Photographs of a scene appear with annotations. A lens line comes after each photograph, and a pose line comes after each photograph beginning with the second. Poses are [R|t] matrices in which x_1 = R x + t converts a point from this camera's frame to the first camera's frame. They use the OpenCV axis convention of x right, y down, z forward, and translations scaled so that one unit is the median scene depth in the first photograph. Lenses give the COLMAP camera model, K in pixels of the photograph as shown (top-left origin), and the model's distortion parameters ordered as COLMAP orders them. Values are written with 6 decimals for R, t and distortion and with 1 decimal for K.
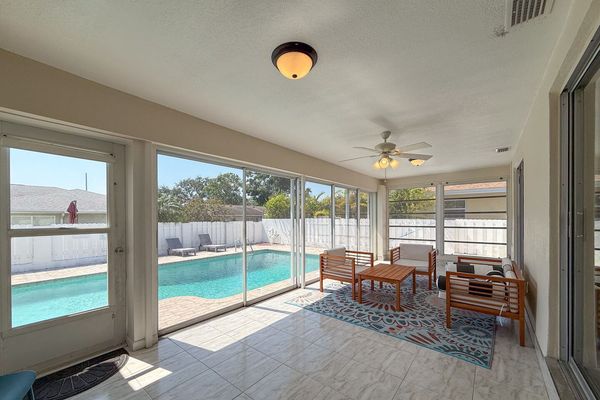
lens RADIAL K [[238.8, 0, 299.0], [0, 238.8, 225.1], [0, 0, 1]] dist [0.000592, 0.000069]
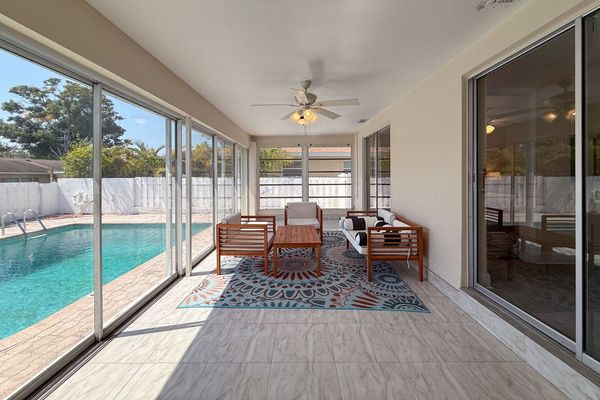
lens RADIAL K [[239.1, 0, 298.8], [0, 239.1, 179.9], [0, 0, 1]] dist [-0.000644, 0.000102]
pose [[0.779858, -0.009460, 0.625885, -0.171646], [0.019979, 0.999753, -0.009783, -0.005366], [-0.625638, 0.020134, 0.779854, 0.241634]]
